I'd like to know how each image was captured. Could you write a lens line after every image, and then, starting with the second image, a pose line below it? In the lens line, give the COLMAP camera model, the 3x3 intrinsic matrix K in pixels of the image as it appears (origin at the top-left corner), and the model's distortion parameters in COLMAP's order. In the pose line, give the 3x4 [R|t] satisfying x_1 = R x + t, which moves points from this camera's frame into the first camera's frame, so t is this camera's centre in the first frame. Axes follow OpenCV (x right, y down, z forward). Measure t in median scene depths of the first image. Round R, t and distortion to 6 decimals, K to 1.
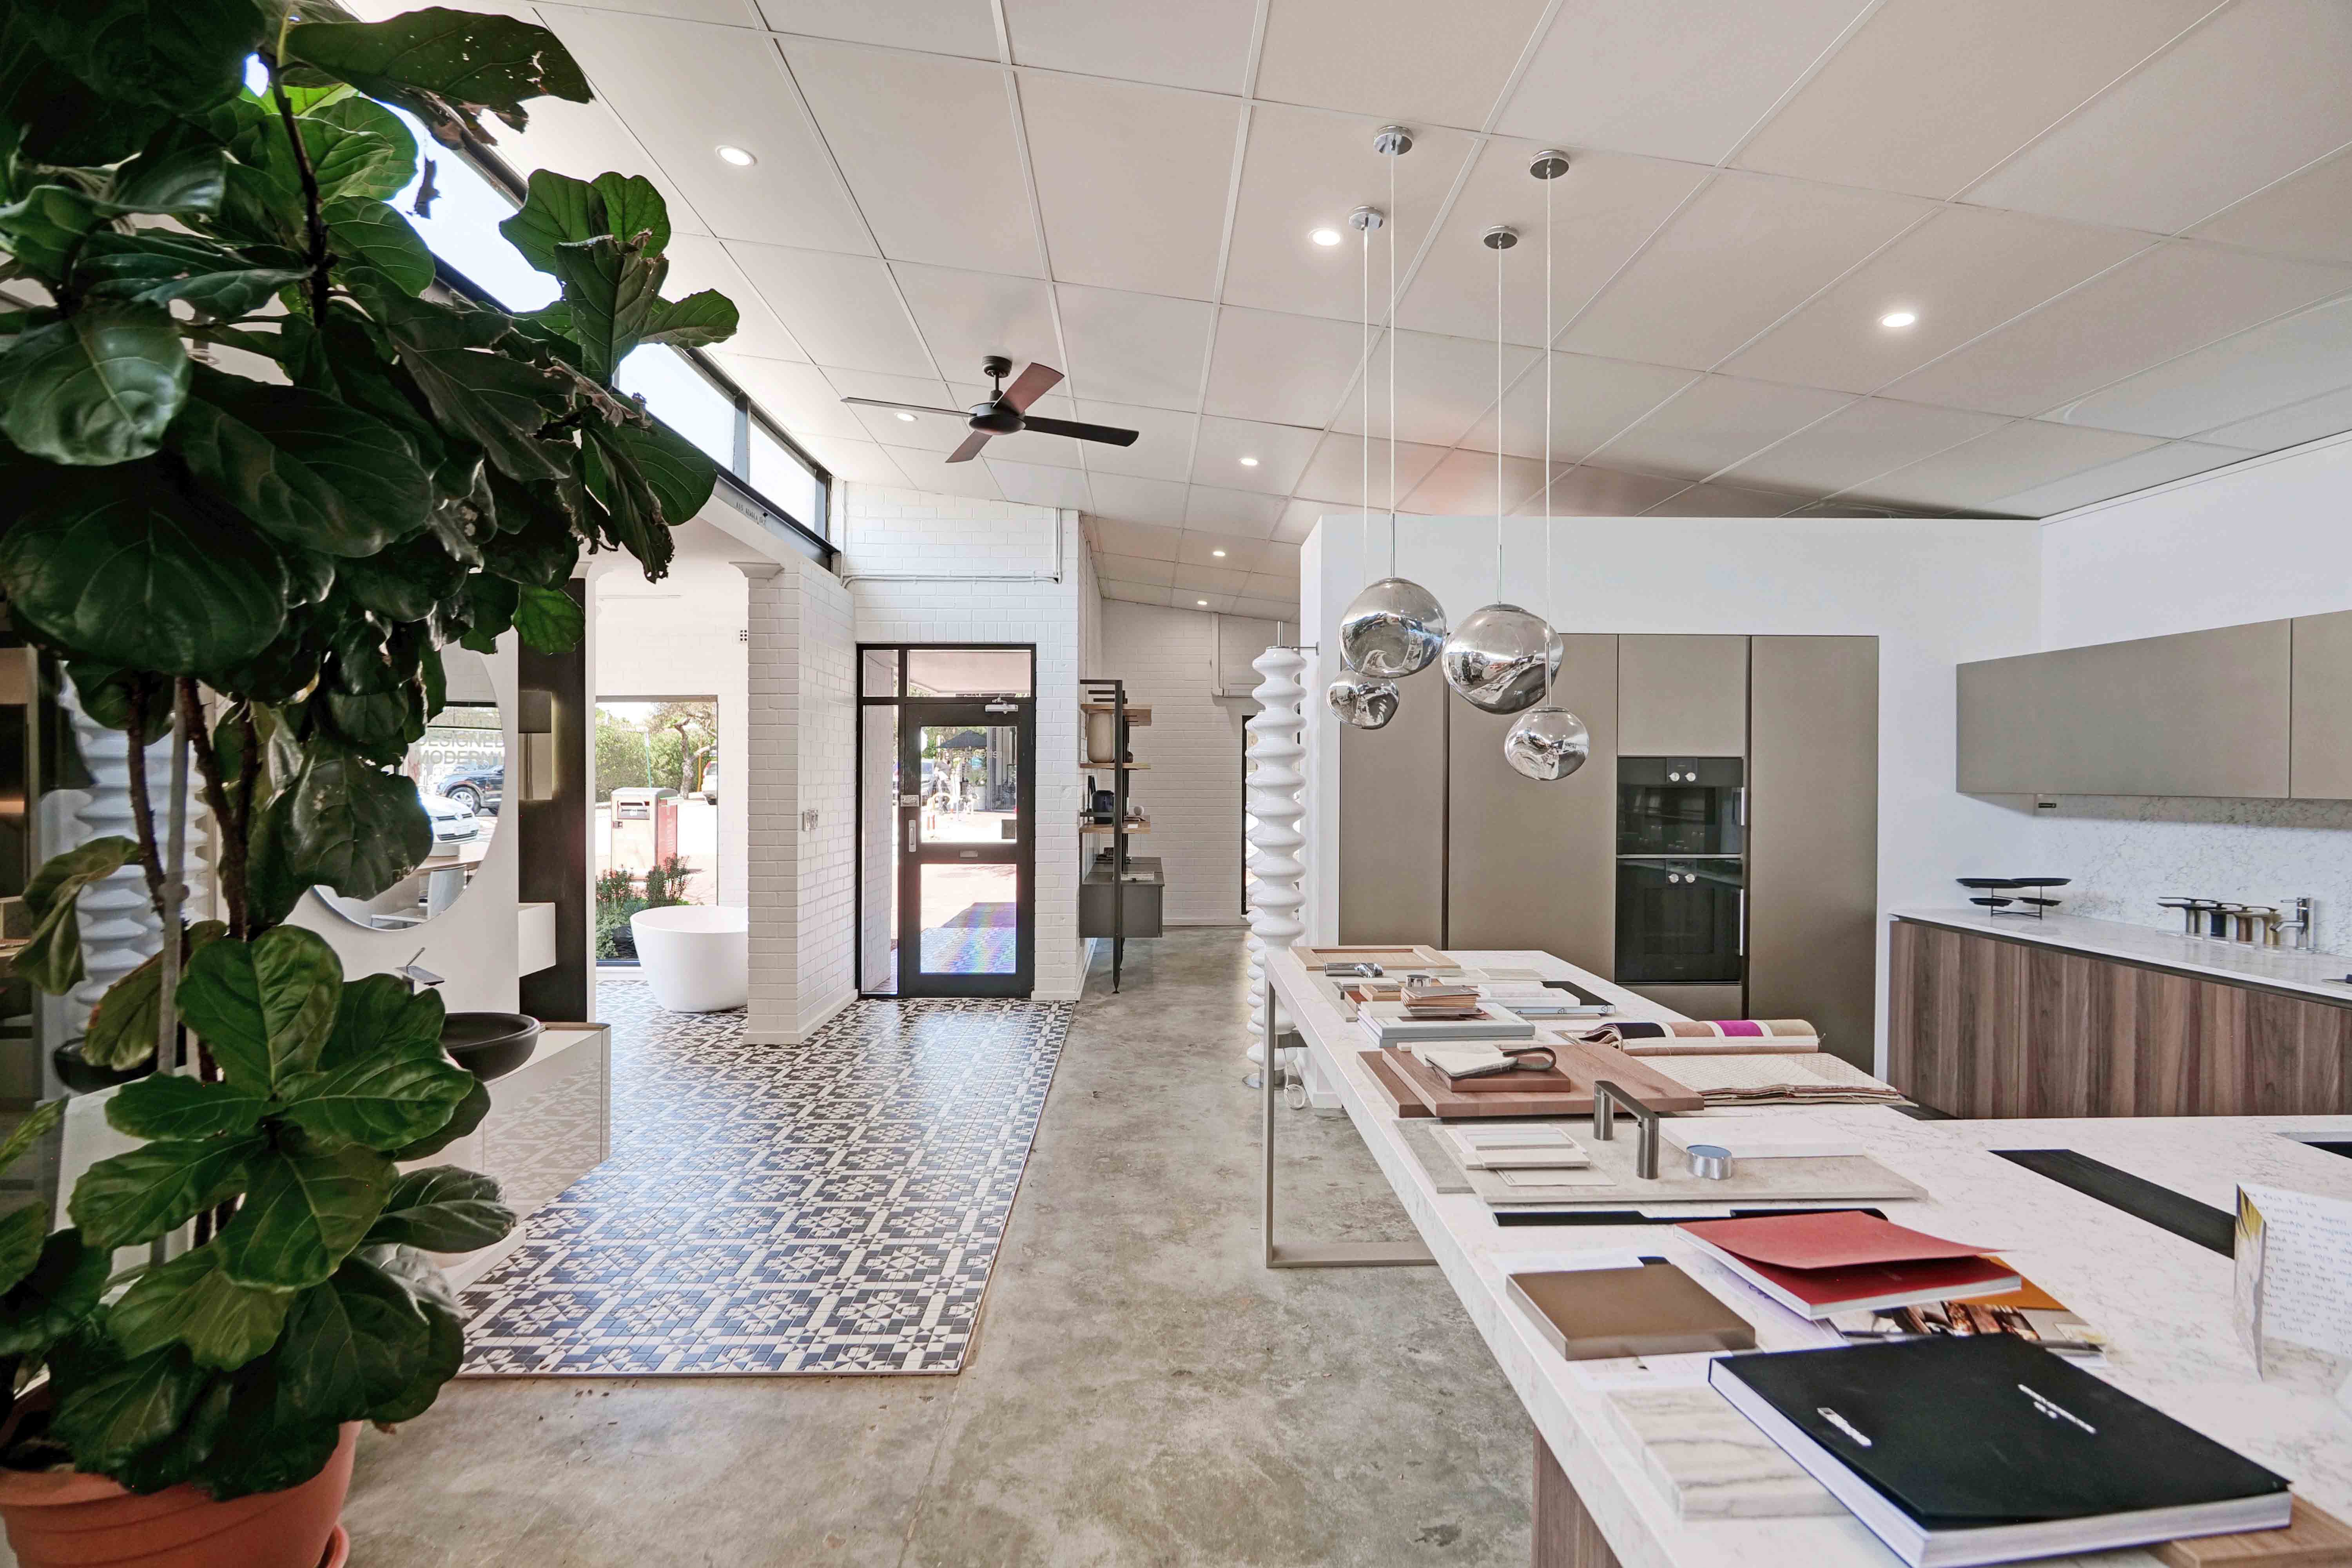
lens RADIAL K [[1093.7, 0, 1180.5], [0, 1093.7, 777.2], [0, 0, 1]] dist [0.000501, 0.001200]
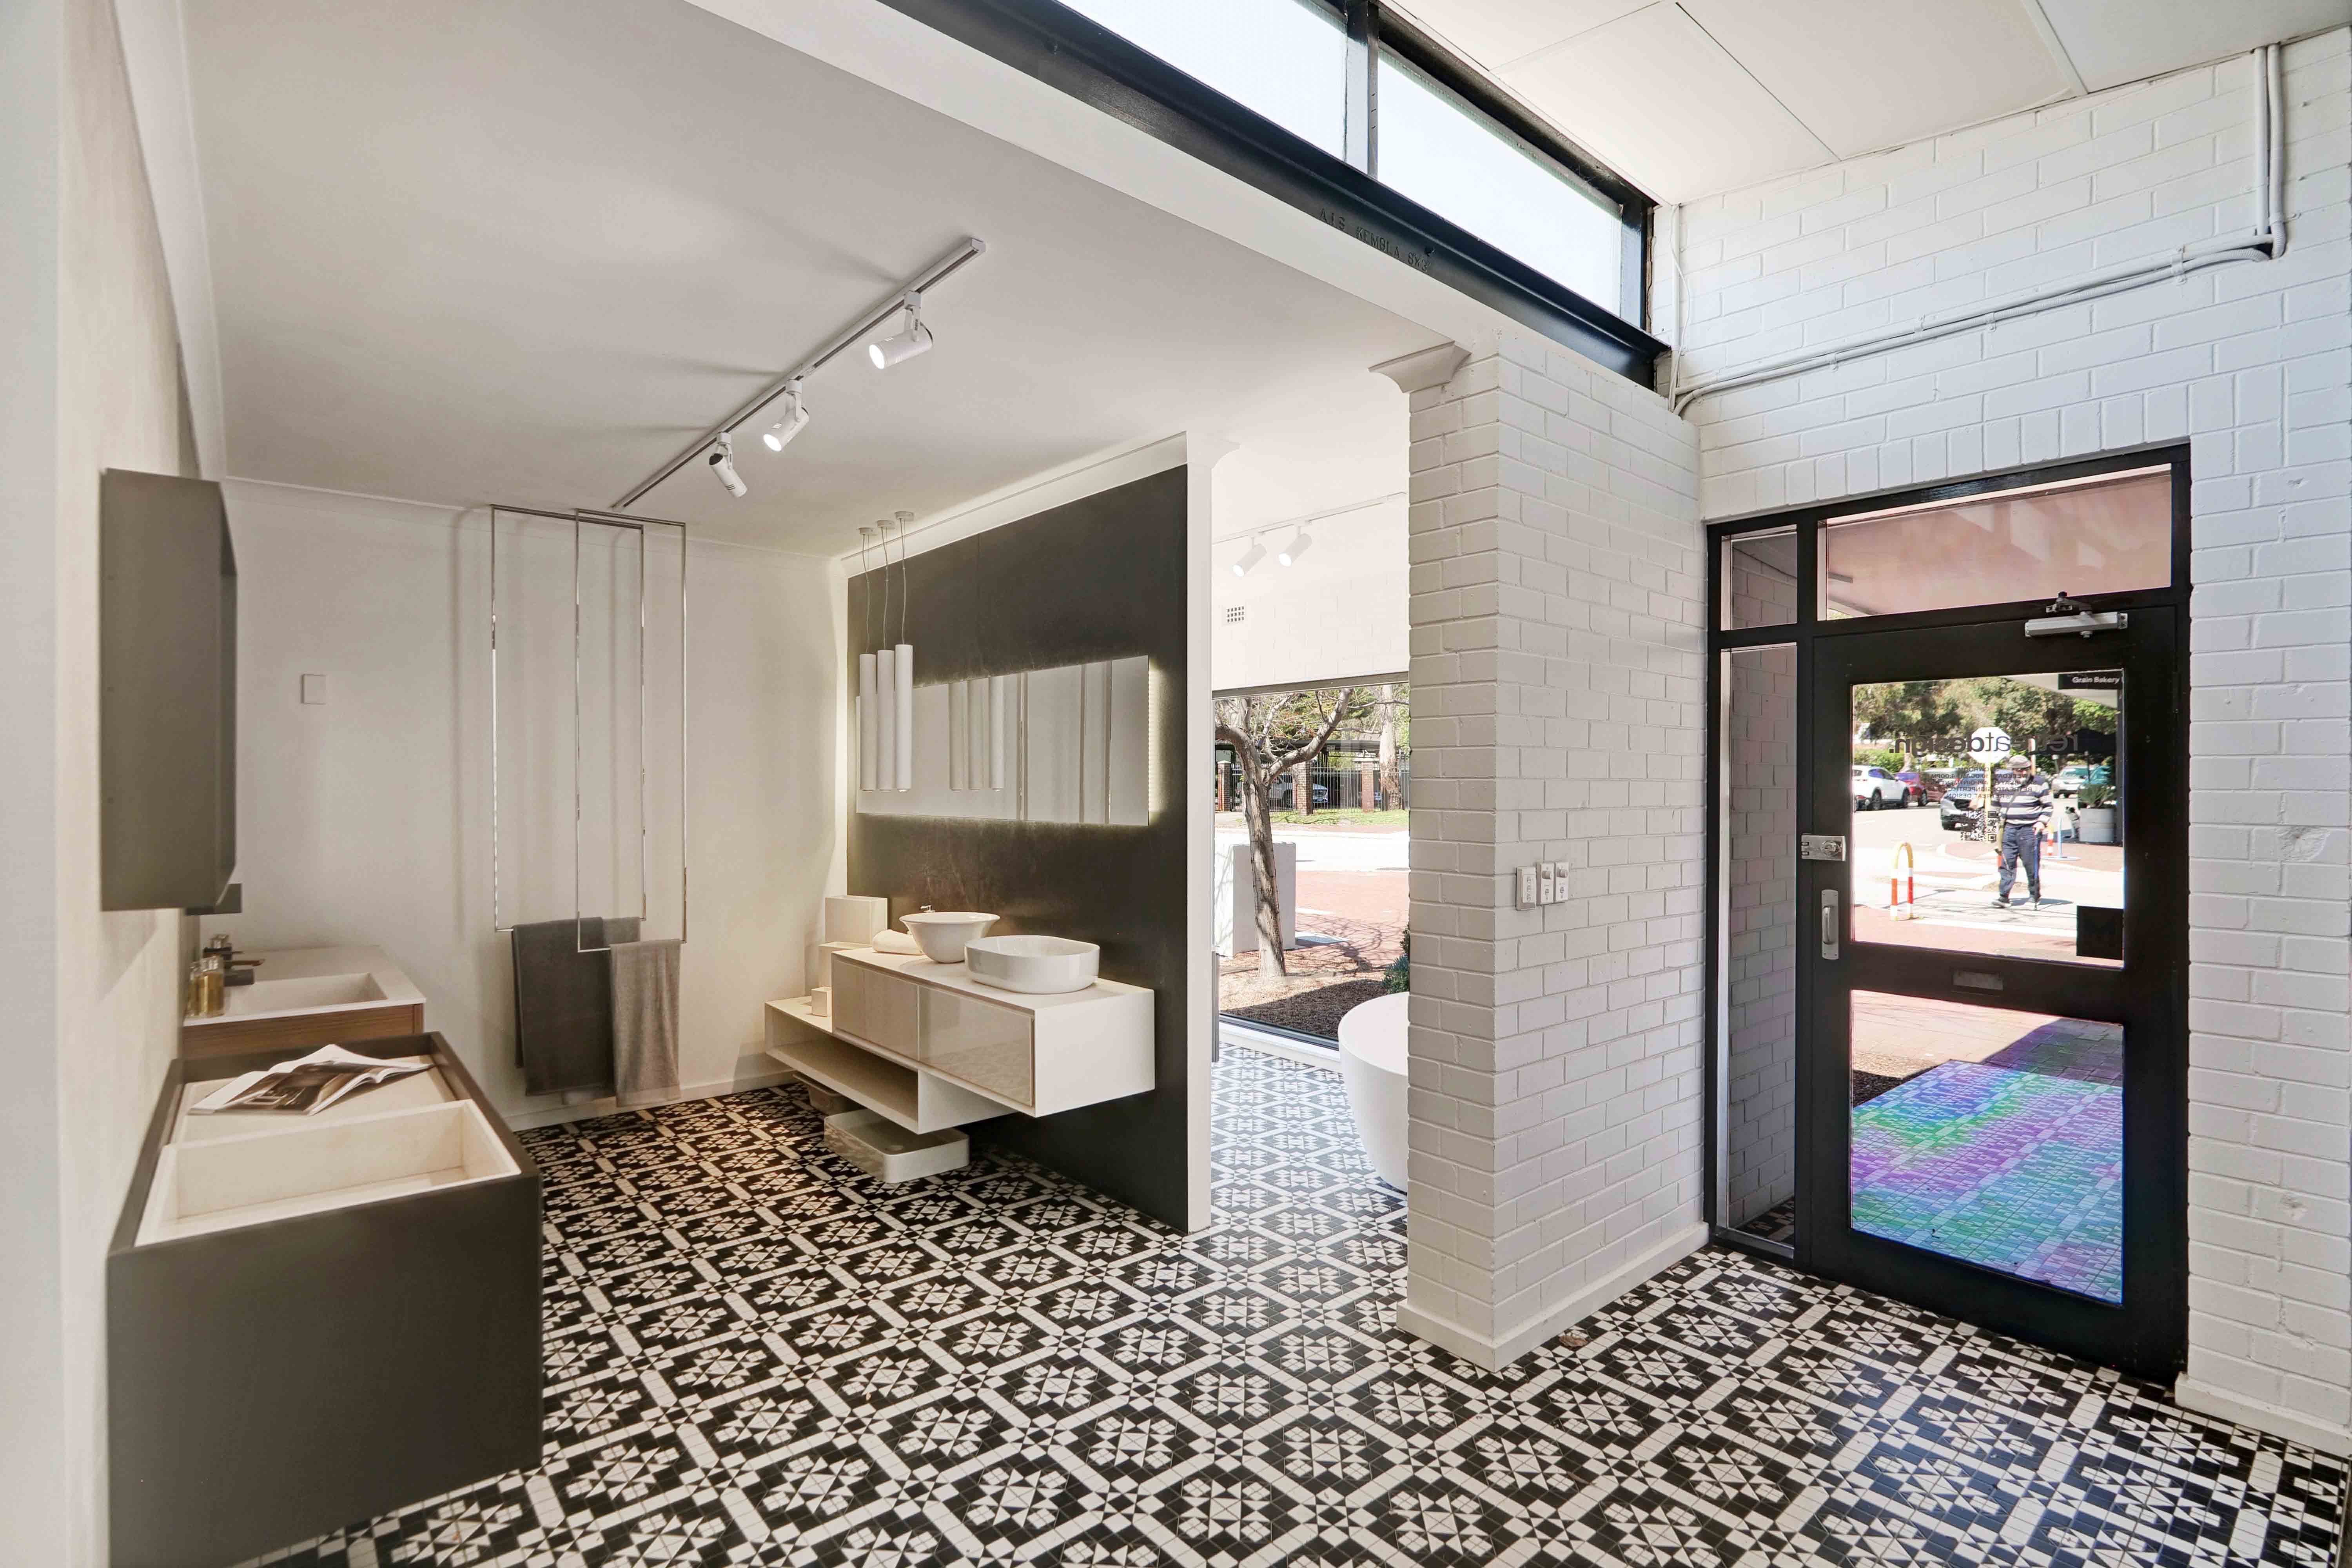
lens RADIAL K [[1093.7, 0, 1209.3], [0, 1093.7, 775.8], [0, 0, 1]] dist [0.000501, 0.001200]
pose [[0.635850, -0.004308, -0.771801, -0.057270], [-0.003889, 0.999954, -0.008786, -0.003457], [0.771803, 0.008588, 0.635804, 0.508845]]
